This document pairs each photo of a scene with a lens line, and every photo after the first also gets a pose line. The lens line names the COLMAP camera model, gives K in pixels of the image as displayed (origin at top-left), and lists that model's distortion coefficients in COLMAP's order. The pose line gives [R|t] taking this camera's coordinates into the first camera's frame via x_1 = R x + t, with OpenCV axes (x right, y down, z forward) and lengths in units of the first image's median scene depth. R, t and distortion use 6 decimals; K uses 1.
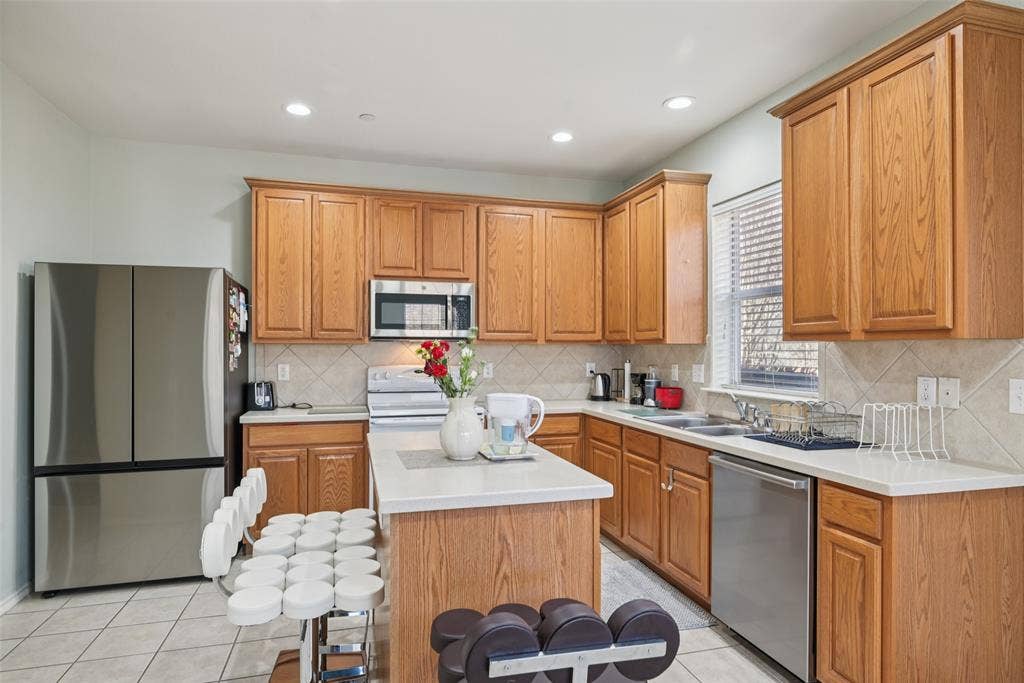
lens RADIAL K [[576.6, 0, 511.5], [0, 576.6, 342.8], [0, 0, 1]] dist [-0.006838, -0.000565]
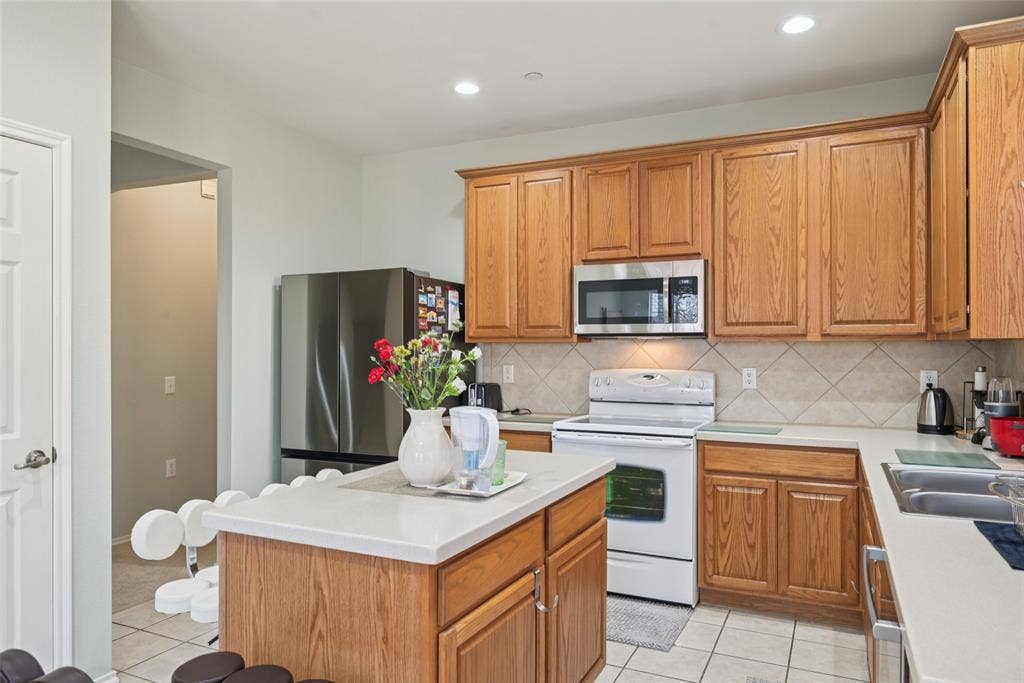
lens RADIAL K [[678.8, 0, 511.9], [0, 678.8, 344.8], [0, 0, 1]] dist [-0.001322, -0.003784]
pose [[0.753054, -0.005027, -0.657939, 0.325858], [0.008983, 0.999956, 0.002641, 0.001575], [0.657897, -0.007899, 0.753066, 0.189725]]
